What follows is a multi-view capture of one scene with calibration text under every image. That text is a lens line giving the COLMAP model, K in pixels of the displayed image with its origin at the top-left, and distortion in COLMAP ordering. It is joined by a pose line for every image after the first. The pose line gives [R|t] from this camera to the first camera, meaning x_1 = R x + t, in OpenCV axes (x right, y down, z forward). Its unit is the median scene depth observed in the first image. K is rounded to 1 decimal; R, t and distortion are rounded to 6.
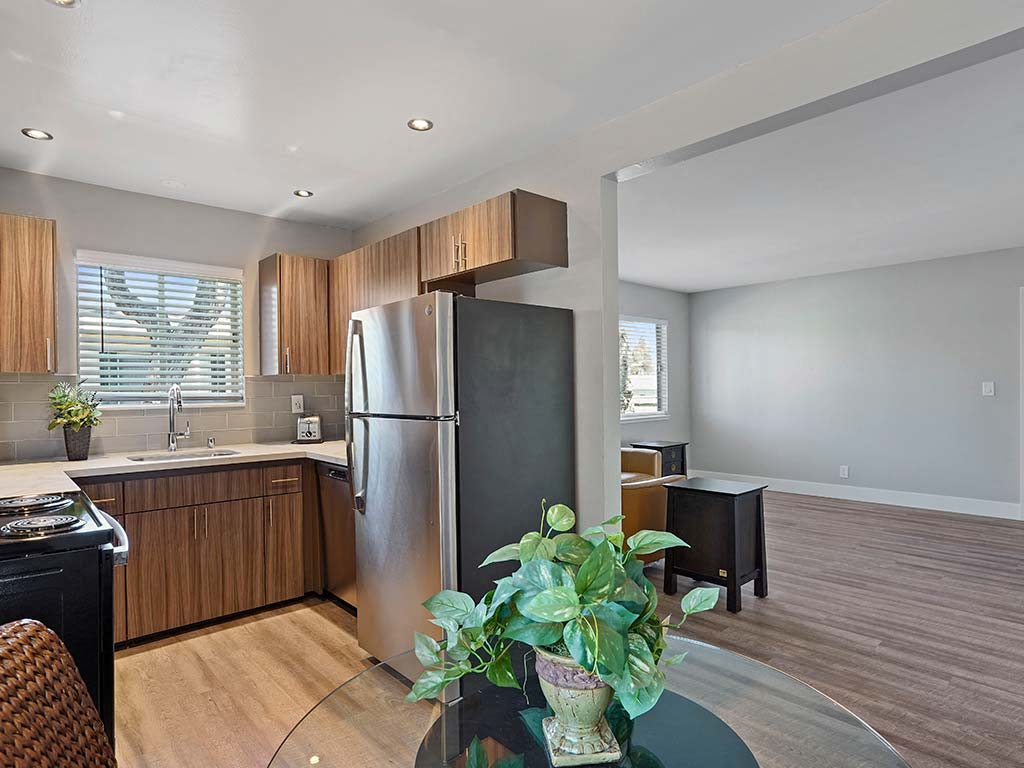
lens RADIAL K [[617.3, 0, 511.7], [0, 617.3, 387.6], [0, 0, 1]] dist [-0.061913, 0.055519]
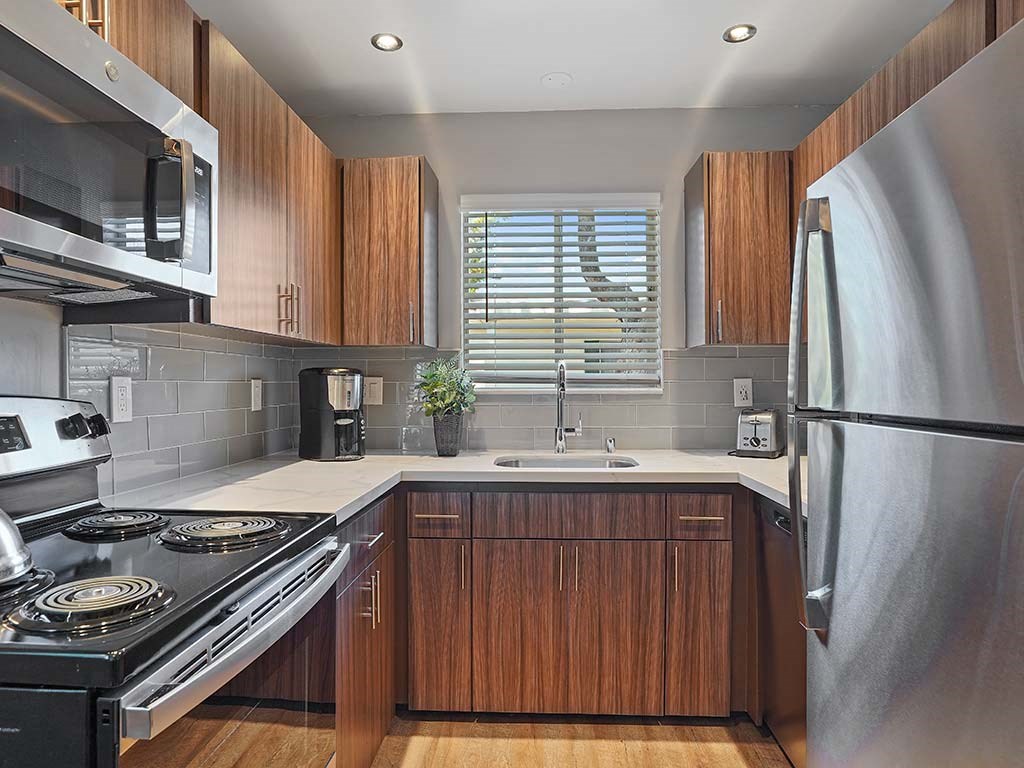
lens RADIAL K [[617.3, 0, 511.7], [0, 617.3, 387.6], [0, 0, 1]] dist [-0.061913, 0.055519]
pose [[0.703470, 0.014233, -0.710583, -0.079200], [-0.007406, 0.999892, 0.012696, 0.018237], [0.710687, -0.003669, 0.703499, 0.455434]]
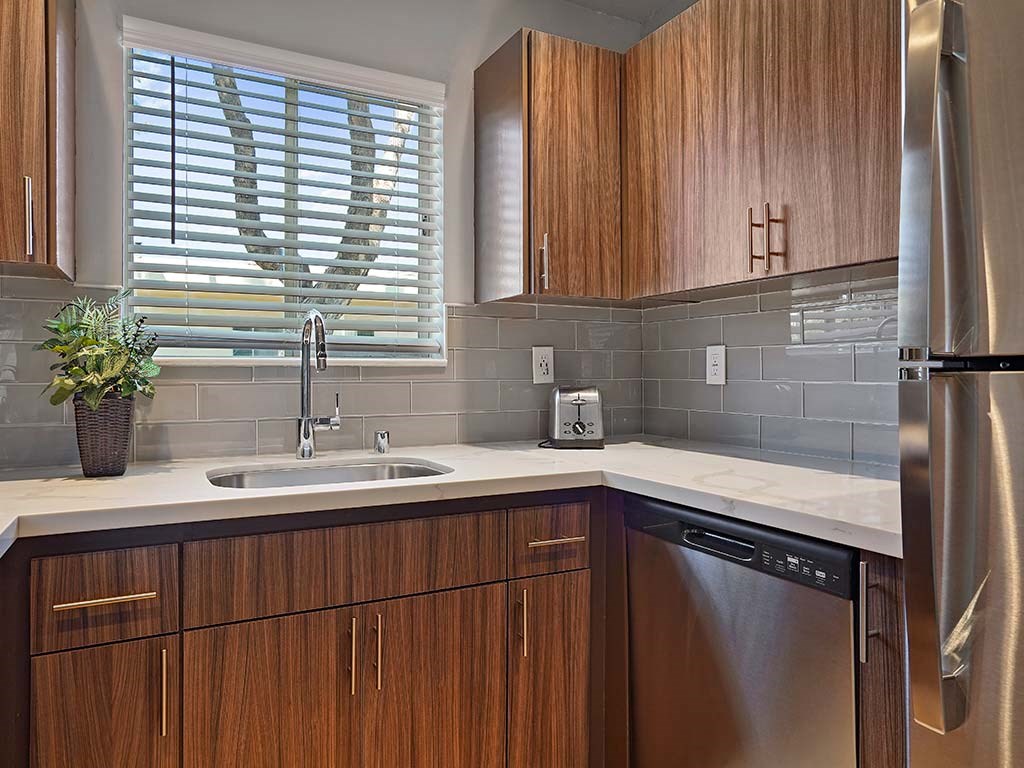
lens RADIAL K [[659.2, 0, 477.3], [0, 659.2, 375.4], [0, 0, 1]] dist [-0.031929, 0.037587]
pose [[0.963669, 0.008976, -0.266949, -0.310372], [-0.009605, 0.999953, -0.001051, 0.042925], [0.266927, 0.003577, 0.963710, 0.574105]]
